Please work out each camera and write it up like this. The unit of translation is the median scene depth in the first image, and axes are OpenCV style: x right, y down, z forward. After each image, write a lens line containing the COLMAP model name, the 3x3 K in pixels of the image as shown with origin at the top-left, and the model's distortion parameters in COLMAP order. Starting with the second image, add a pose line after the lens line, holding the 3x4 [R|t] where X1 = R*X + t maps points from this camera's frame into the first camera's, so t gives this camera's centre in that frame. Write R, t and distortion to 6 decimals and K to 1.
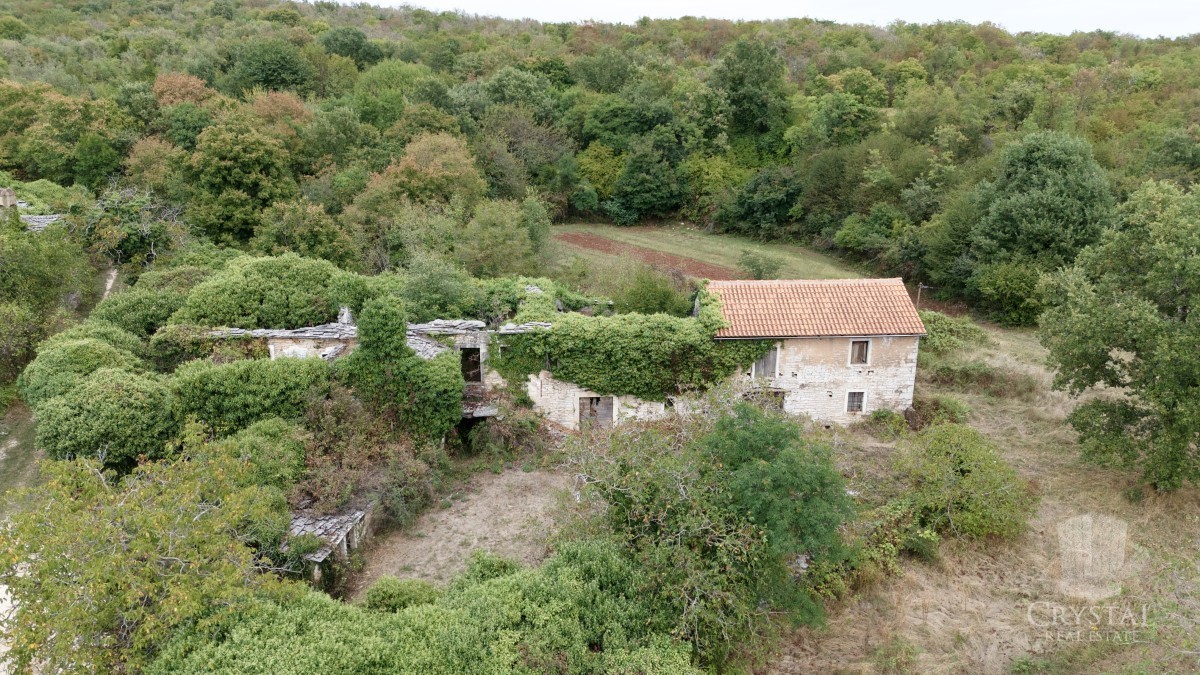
lens RADIAL K [[893.6, 0, 600.0], [0, 893.6, 337.5], [0, 0, 1]] dist [0.193197, -0.452156]
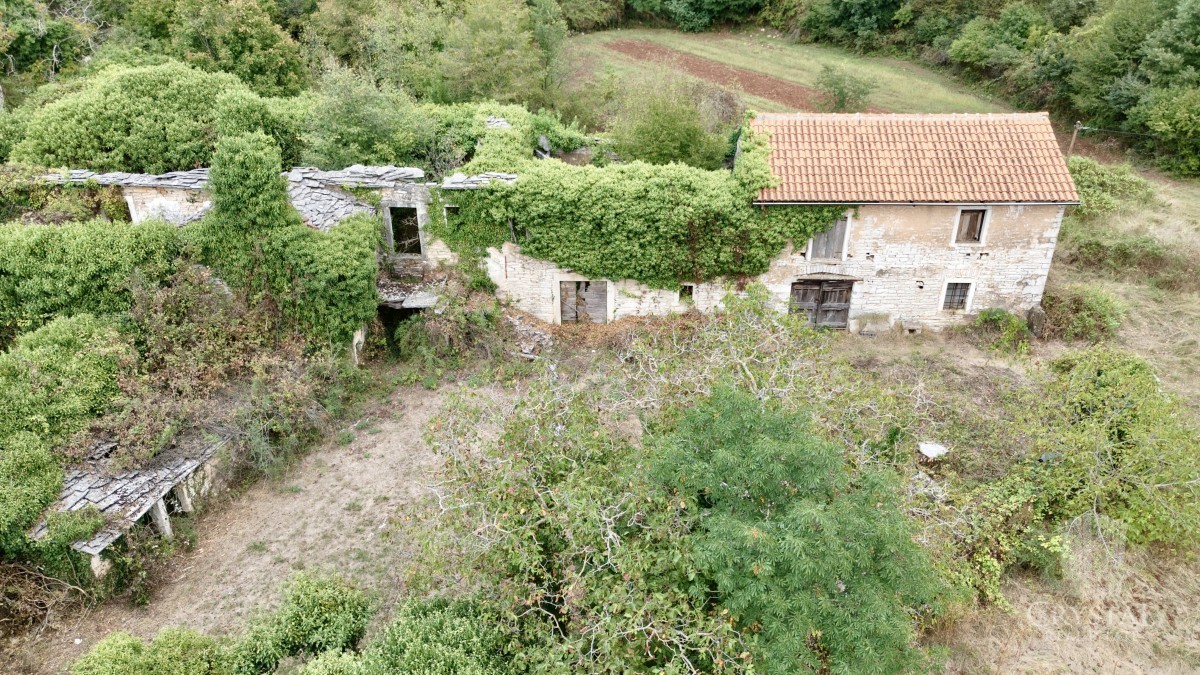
lens RADIAL K [[892.6, 0, 600.0], [0, 892.6, 337.5], [0, 0, 1]] dist [0.079901, -0.068323]
pose [[0.994977, 0.040124, -0.091716, 0.076874], [-0.021009, 0.979452, 0.200579, -0.032536], [0.097879, -0.197645, 0.975375, 0.300475]]
